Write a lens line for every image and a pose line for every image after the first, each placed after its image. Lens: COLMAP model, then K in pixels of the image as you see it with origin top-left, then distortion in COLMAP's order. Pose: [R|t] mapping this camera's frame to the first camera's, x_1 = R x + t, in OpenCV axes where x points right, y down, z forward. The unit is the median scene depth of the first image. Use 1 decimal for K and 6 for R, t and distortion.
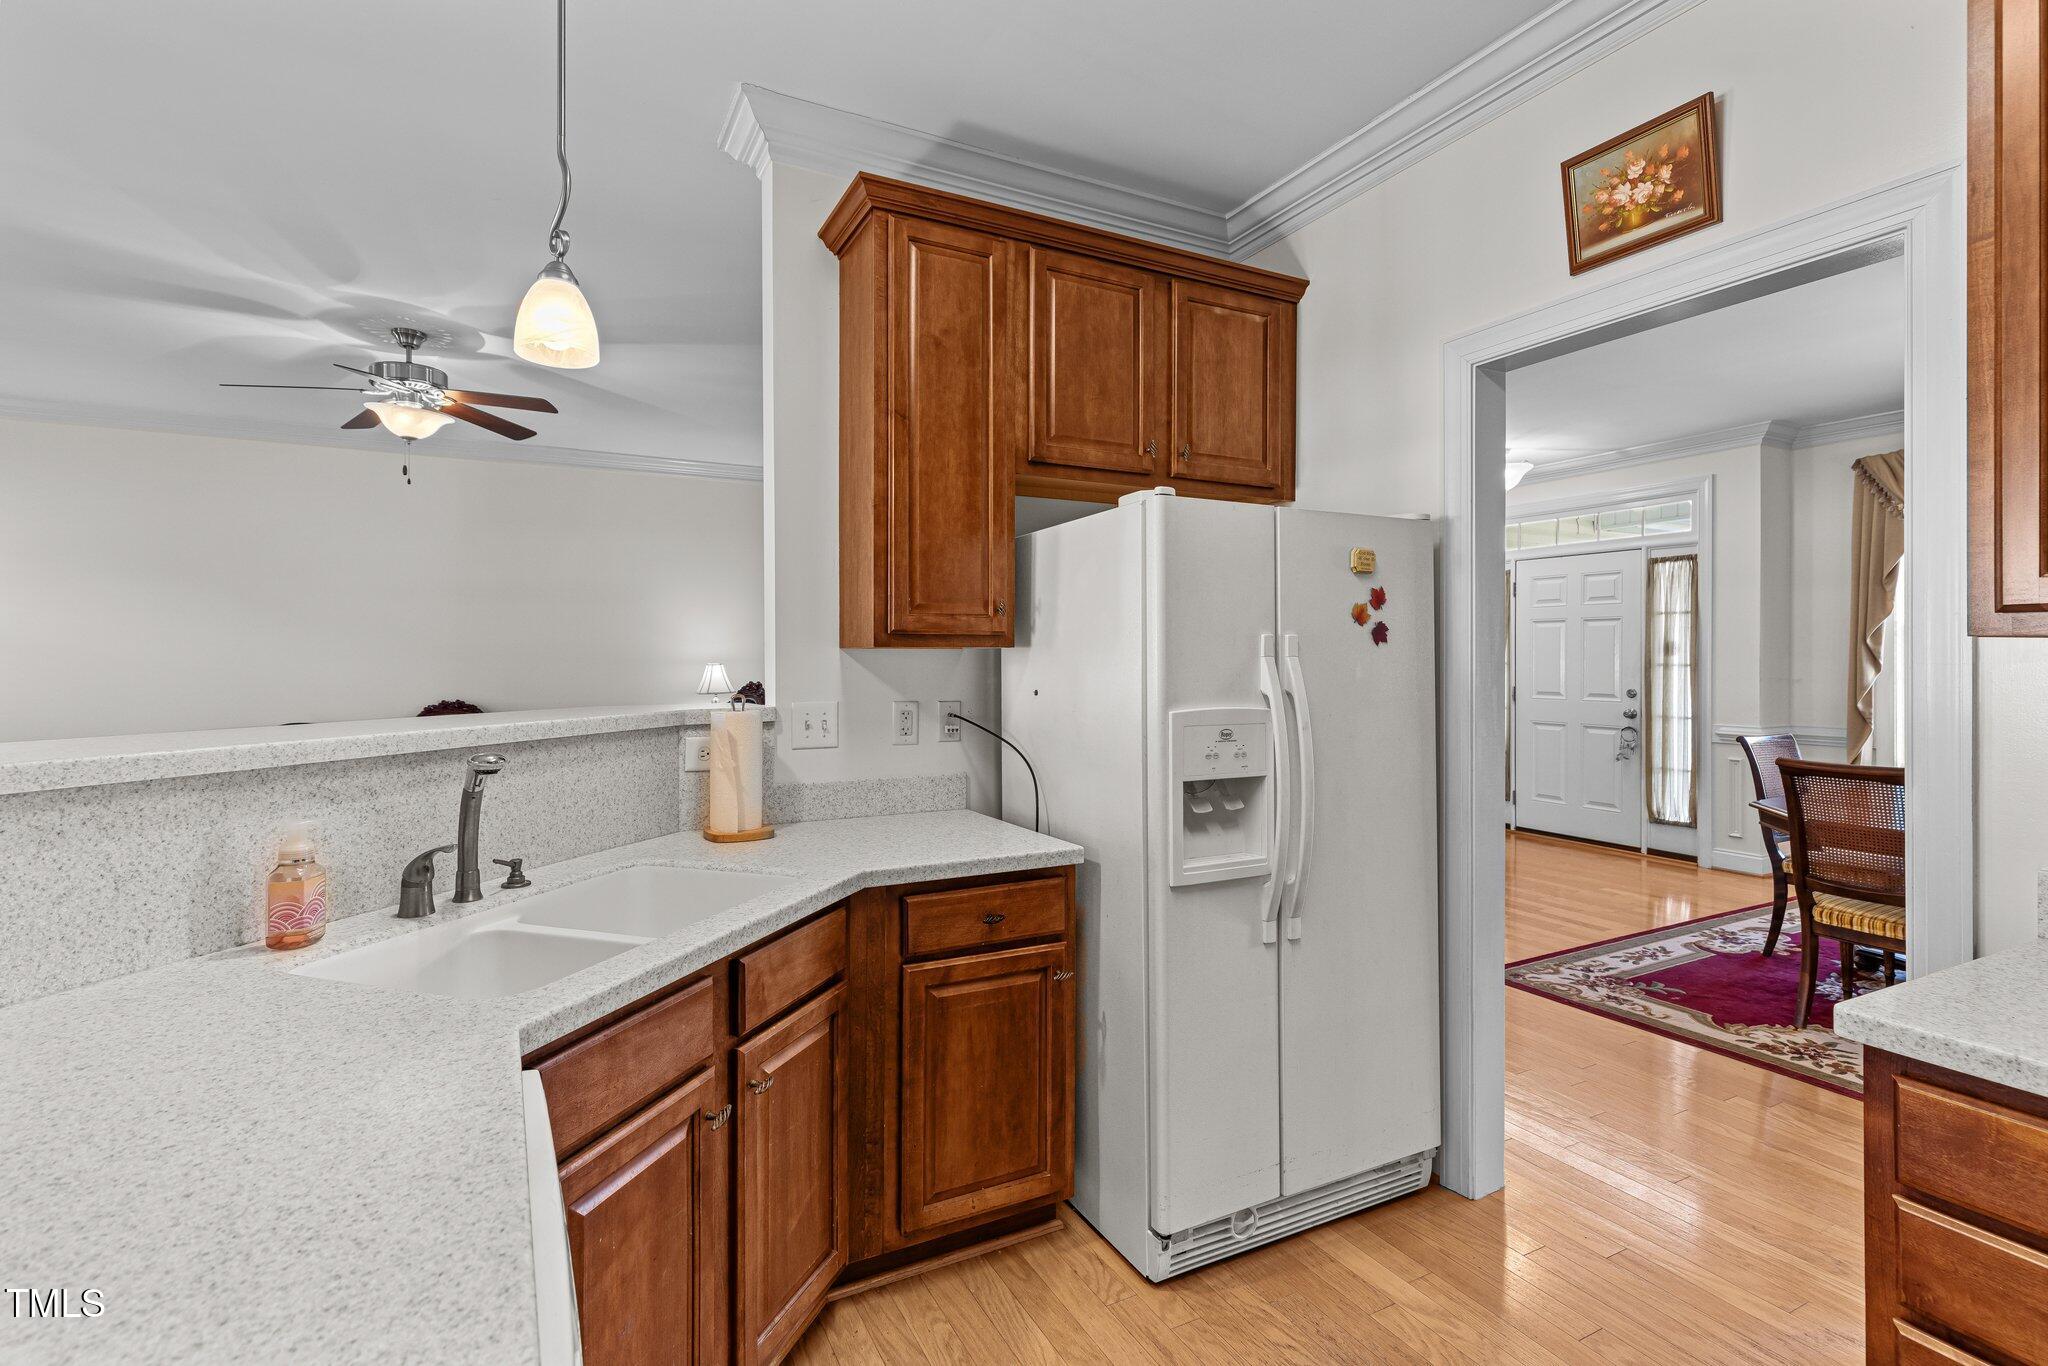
lens RADIAL K [[942.0, 0, 1015.5], [0, 942.0, 657.7], [0, 0, 1]] dist [0.004012, 0.000011]
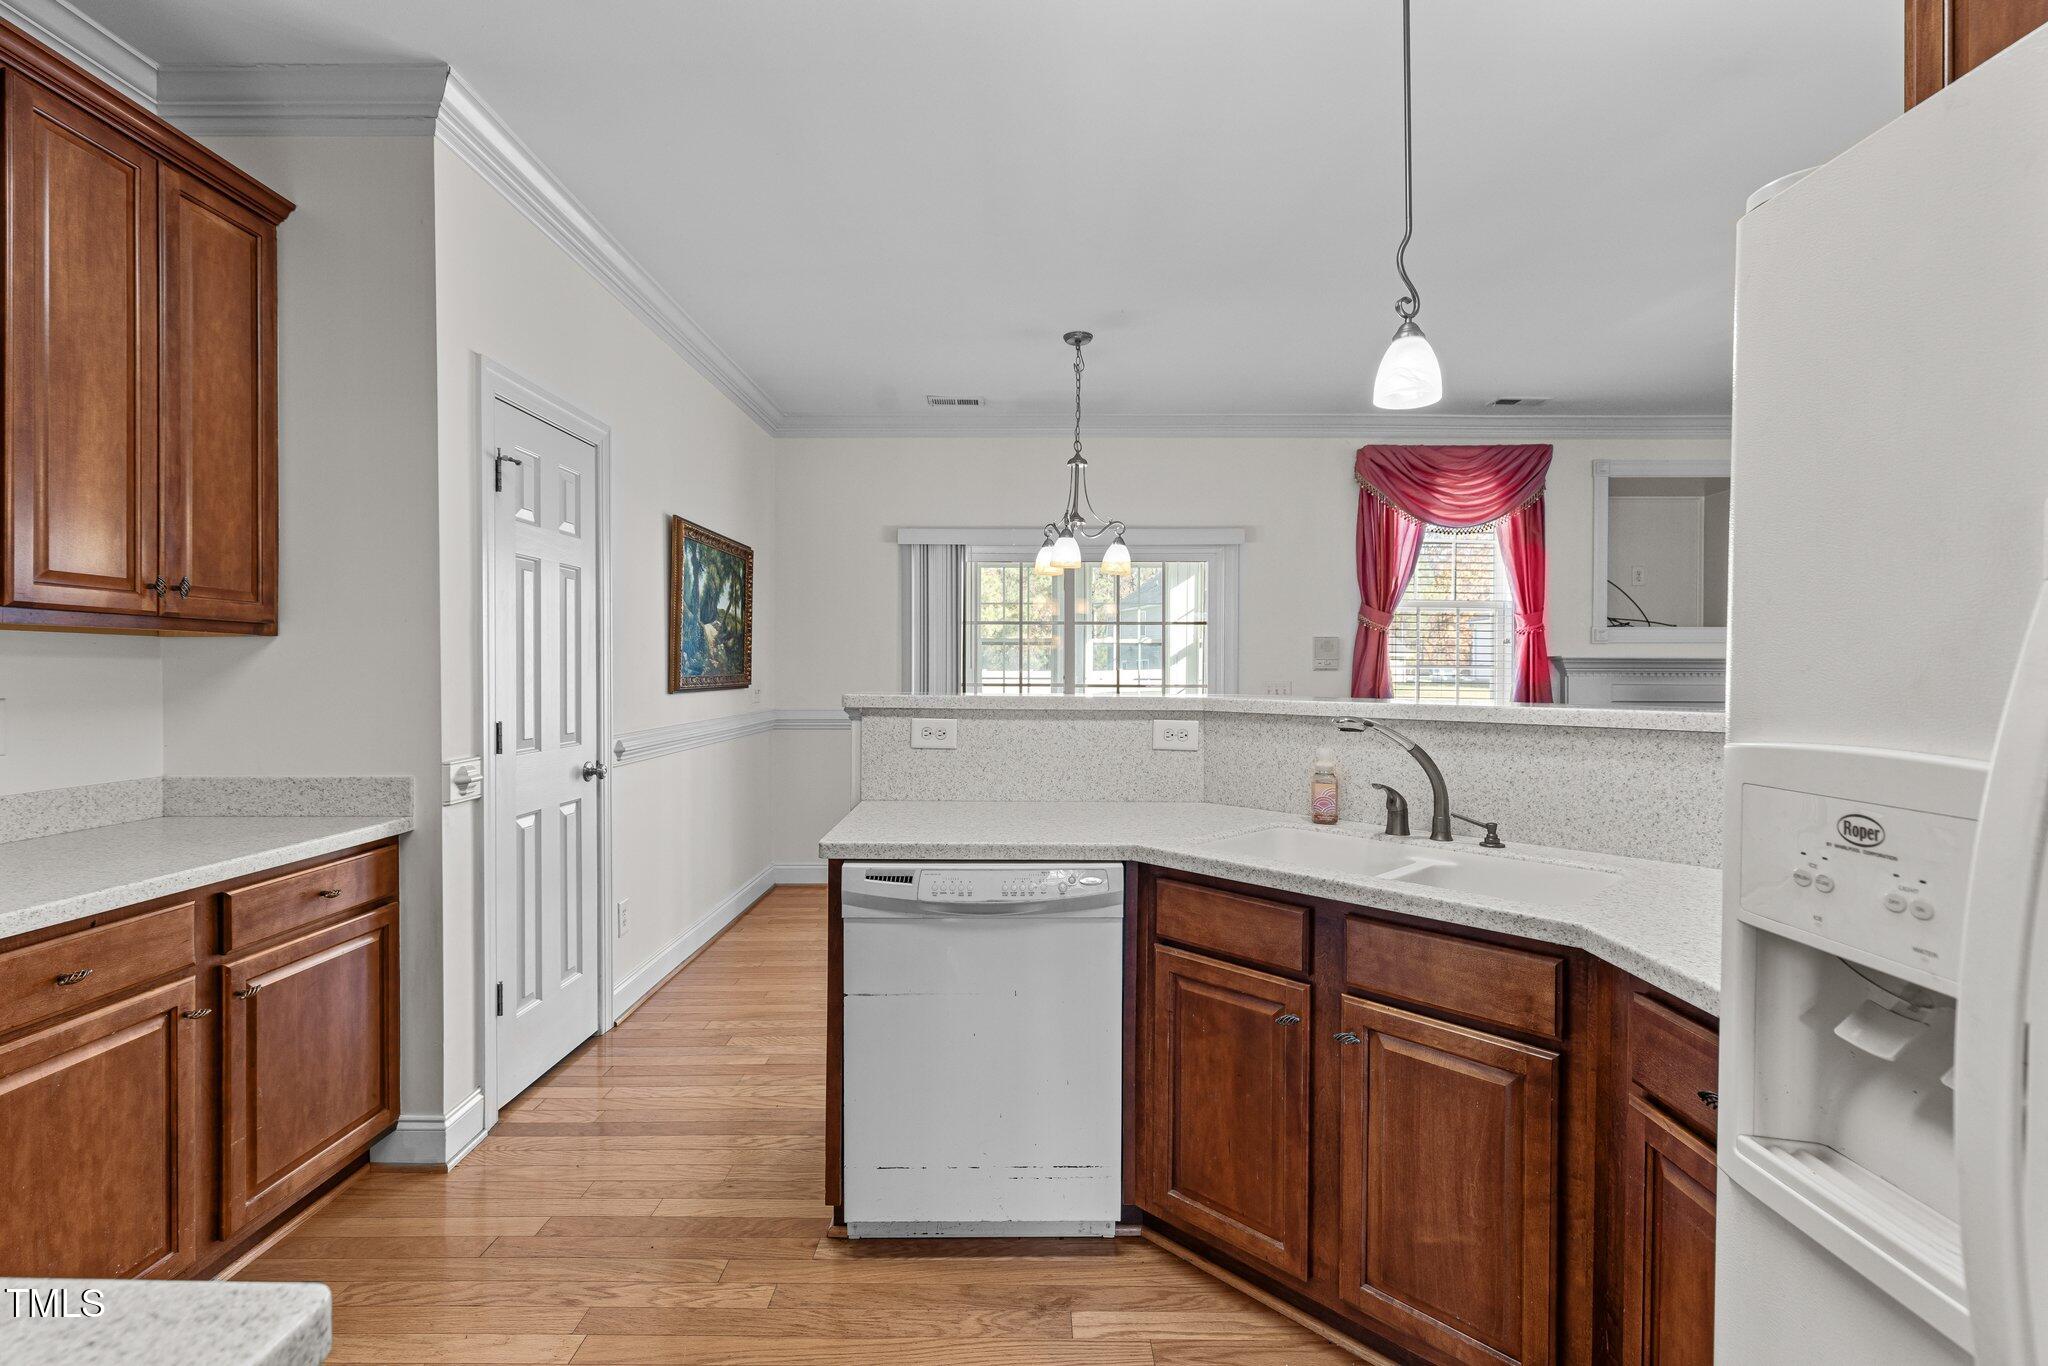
lens RADIAL K [[963.1, 0, 1013.4], [0, 963.1, 655.4], [0, 0, 1]] dist [0.001759, 0.000346]
pose [[-0.458419, -0.016306, -0.888587, 0.502515], [-0.004528, 0.999862, -0.016012, 0.020402], [0.888725, -0.003317, -0.458429, 0.658083]]
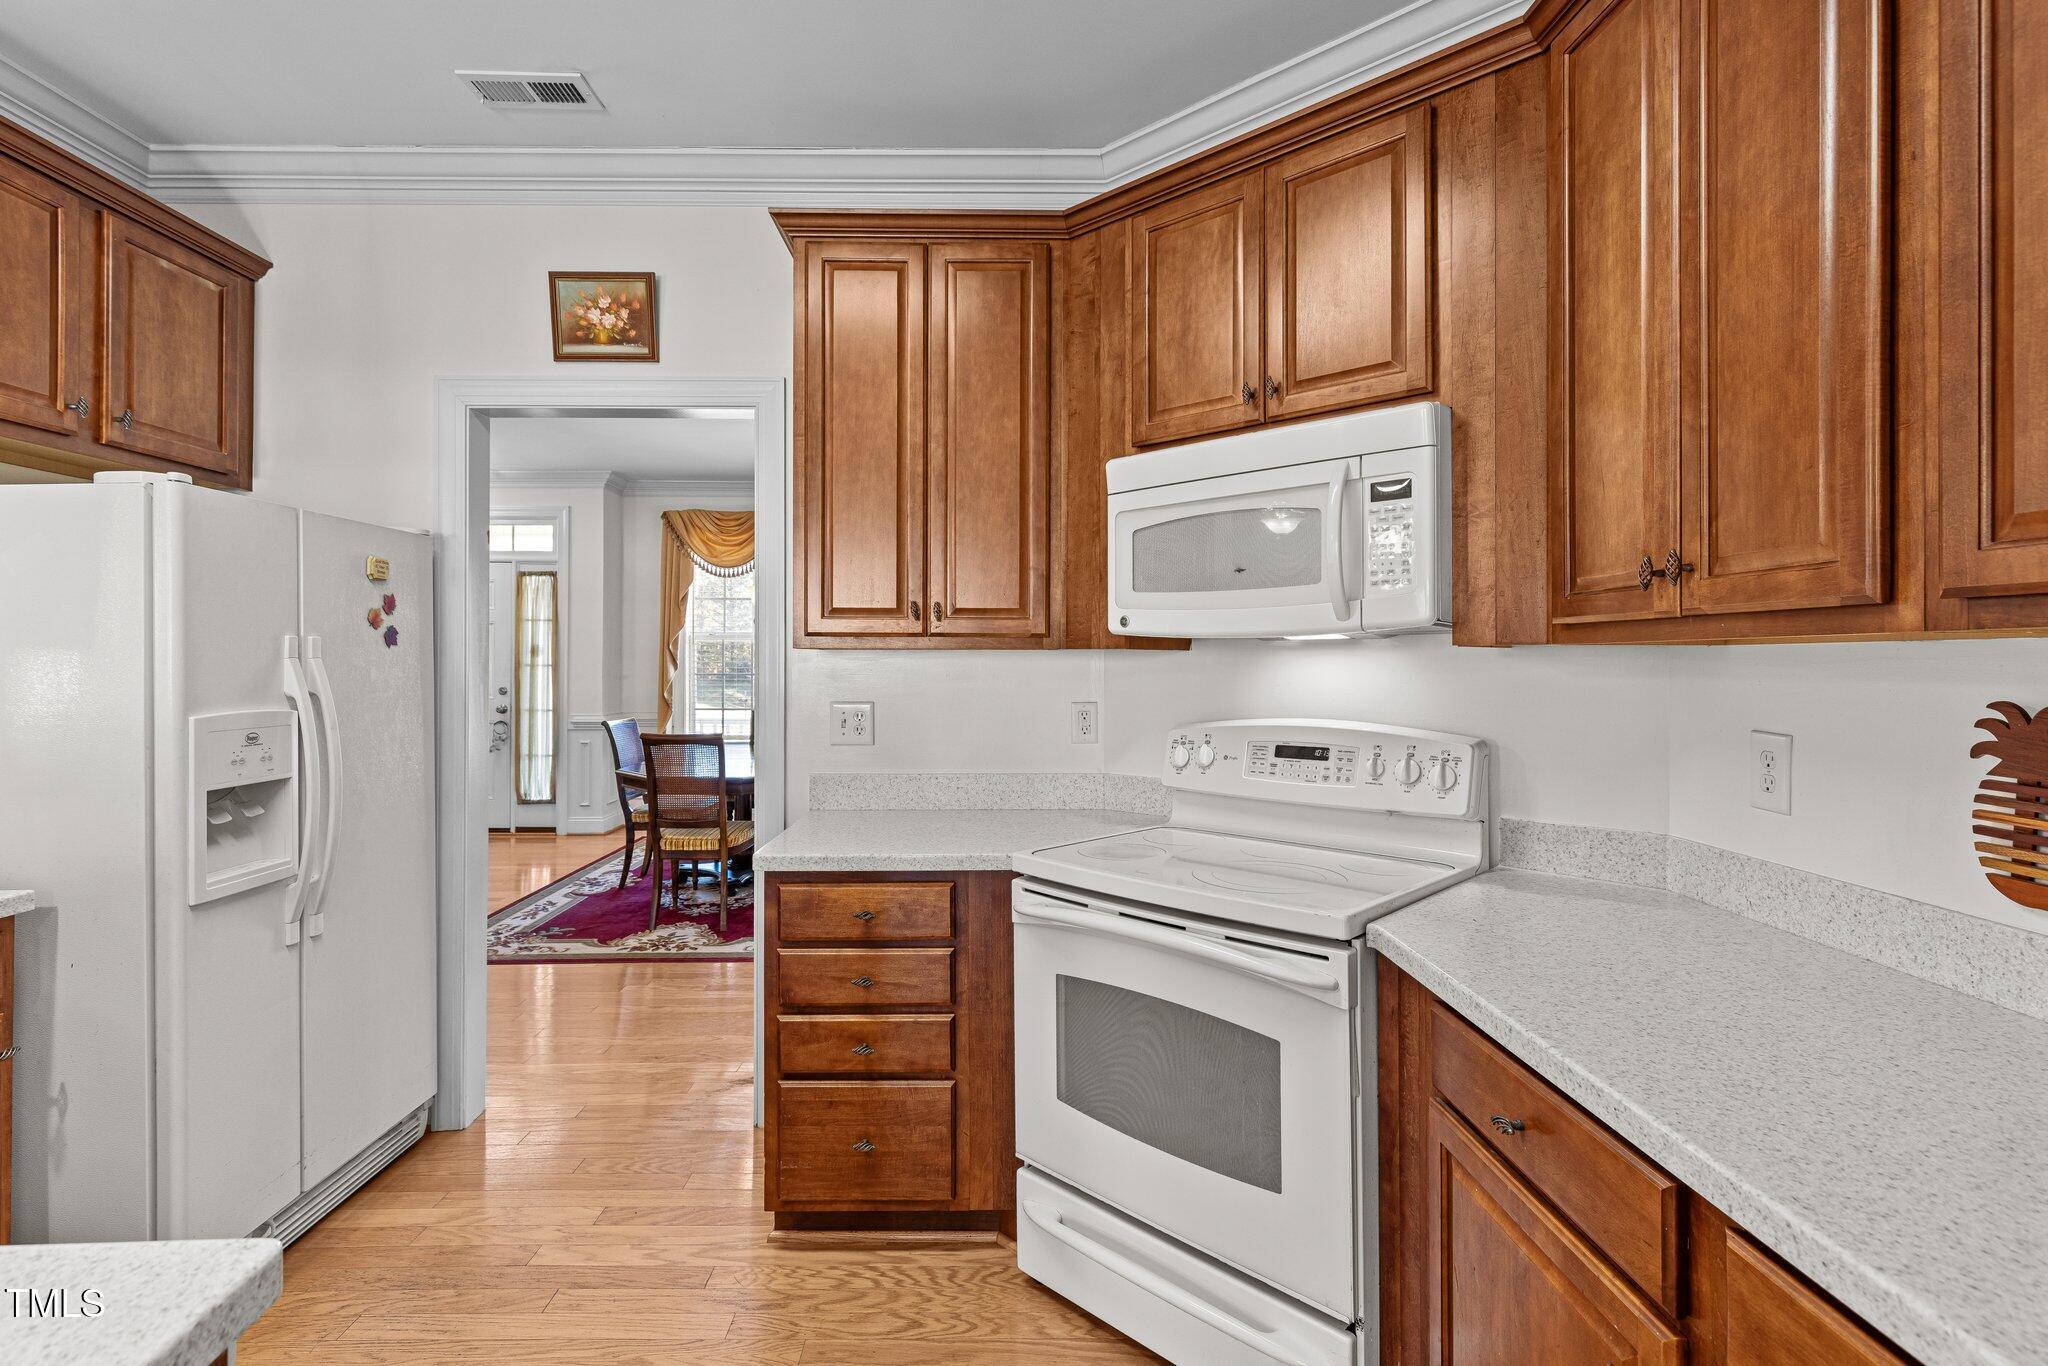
lens RADIAL K [[963.1, 0, 1013.4], [0, 963.1, 655.4], [0, 0, 1]] dist [0.001759, 0.000346]
pose [[0.442759, 0.004441, 0.896630, -0.228834], [-0.001783, 0.999990, -0.004073, -0.000989], [-0.896639, 0.000205, 0.442762, -0.102631]]
